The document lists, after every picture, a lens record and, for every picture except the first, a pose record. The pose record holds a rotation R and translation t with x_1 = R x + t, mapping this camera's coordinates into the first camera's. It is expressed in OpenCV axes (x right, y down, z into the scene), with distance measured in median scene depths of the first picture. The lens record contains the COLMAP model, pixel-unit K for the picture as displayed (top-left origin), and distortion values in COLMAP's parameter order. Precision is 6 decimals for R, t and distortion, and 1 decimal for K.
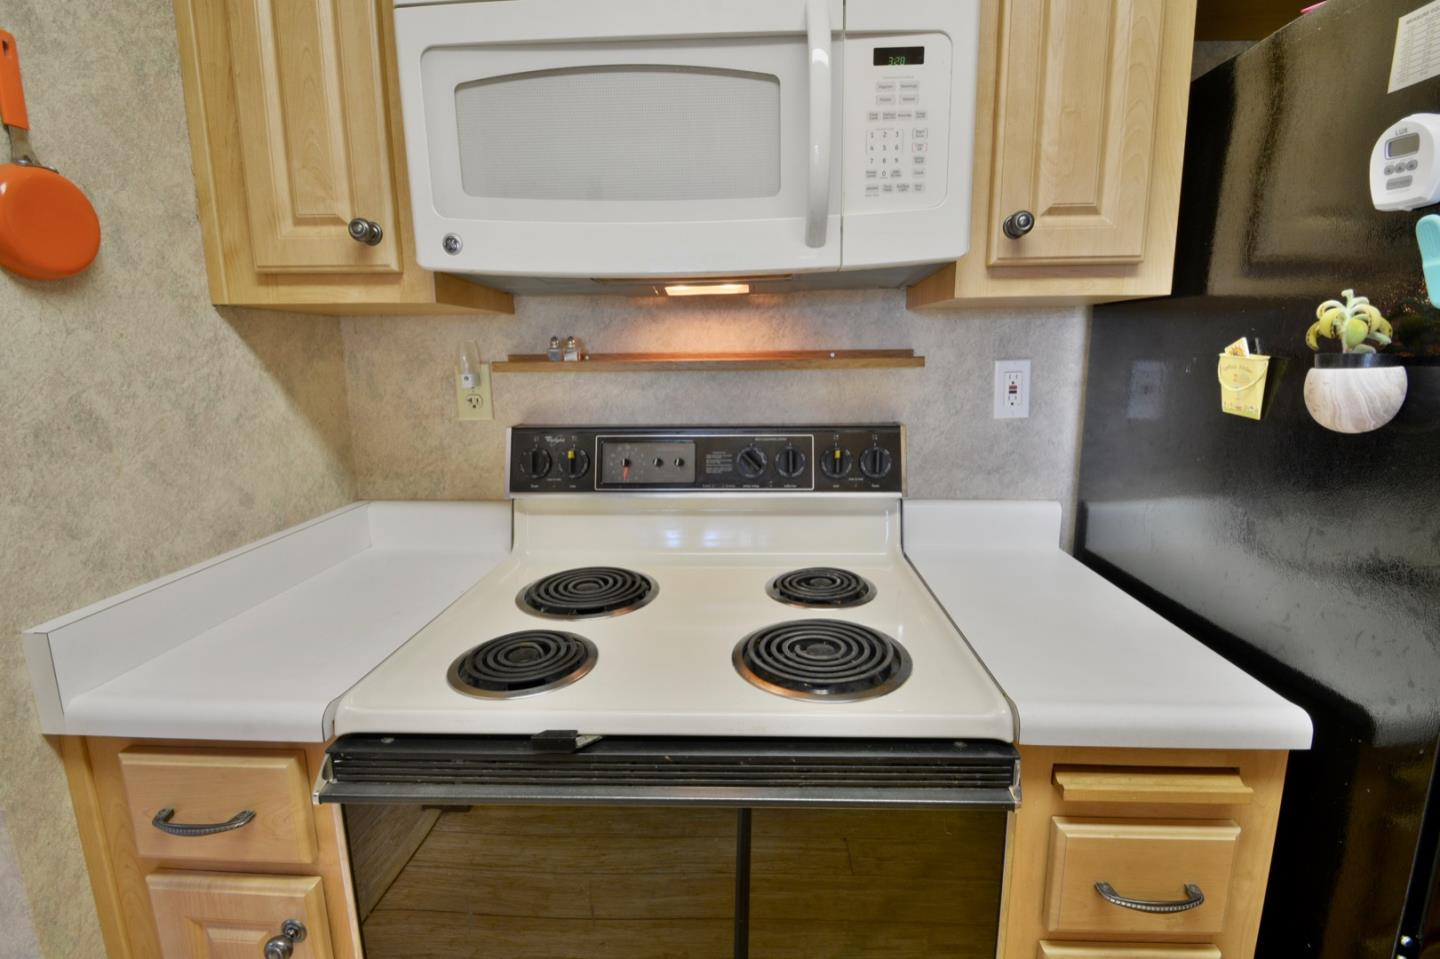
lens RADIAL K [[654.9, 0, 728.1], [0, 654.9, 457.6], [0, 0, 1]] dist [0.022308, -0.018885]
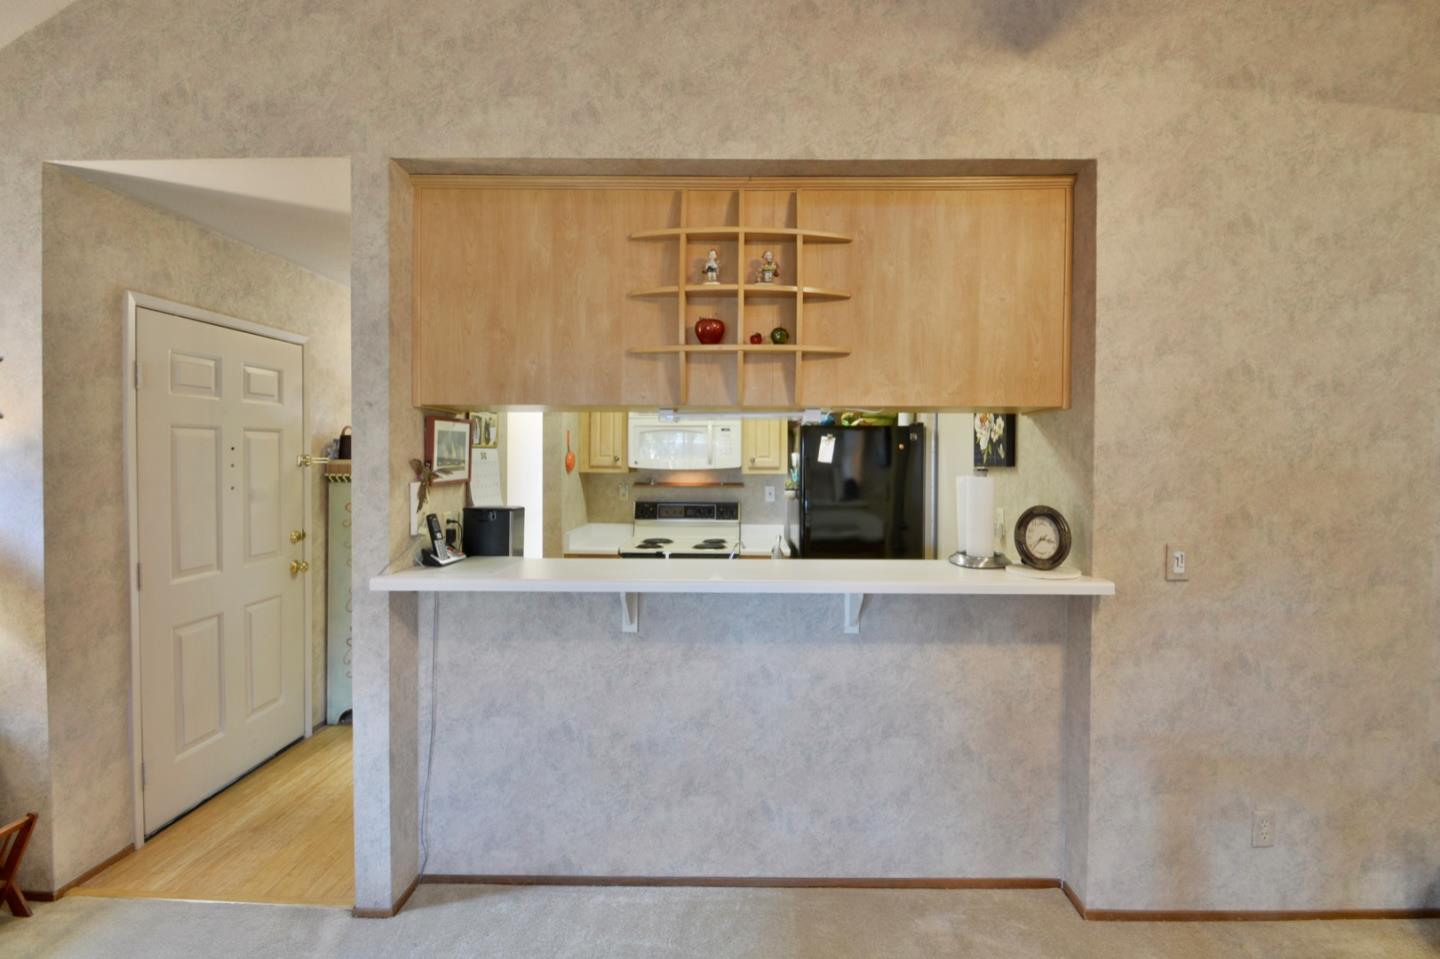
lens RADIAL K [[638.0, 0, 732.7], [0, 638.0, 458.9], [0, 0, 1]] dist [0.012886, -0.013413]
pose [[0.999577, 0.014662, 0.025103, 0.172160], [-0.010537, 0.987511, -0.157195, 0.370602], [-0.027094, 0.156864, 0.987248, -3.529499]]
